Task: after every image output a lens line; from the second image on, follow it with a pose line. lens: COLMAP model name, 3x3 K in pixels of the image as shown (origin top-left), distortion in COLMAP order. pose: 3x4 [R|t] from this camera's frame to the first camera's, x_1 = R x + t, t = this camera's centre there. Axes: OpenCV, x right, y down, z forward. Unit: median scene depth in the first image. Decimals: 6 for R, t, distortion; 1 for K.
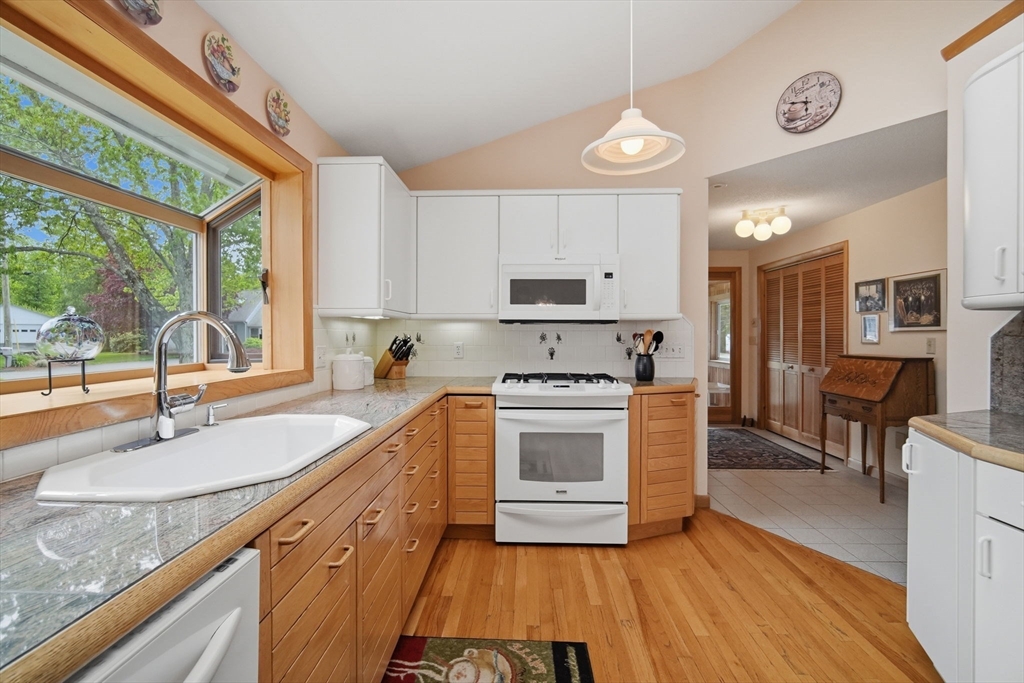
lens RADIAL K [[450.9, 0, 507.9], [0, 450.9, 335.9], [0, 0, 1]] dist [-0.003643, 0.000184]
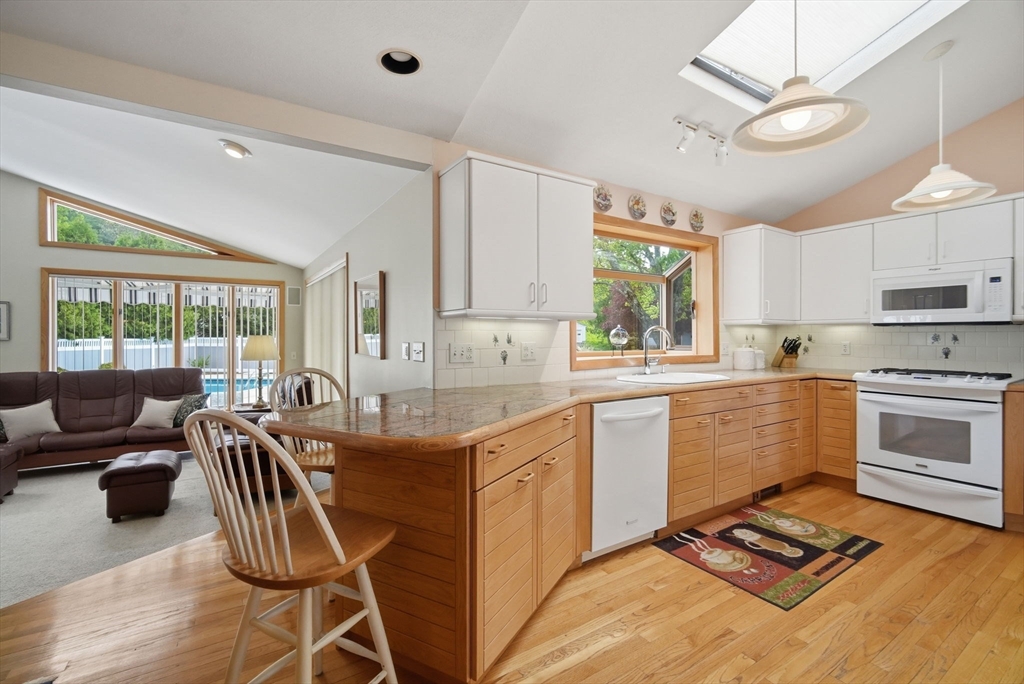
lens RADIAL K [[450.9, 0, 507.9], [0, 450.9, 336.4], [0, 0, 1]] dist [-0.003643, 0.000184]
pose [[0.575237, -0.000702, -0.817987, 0.464916], [-0.002837, 0.999992, -0.002853, 0.007005], [0.817982, 0.003962, 0.575230, -0.594473]]
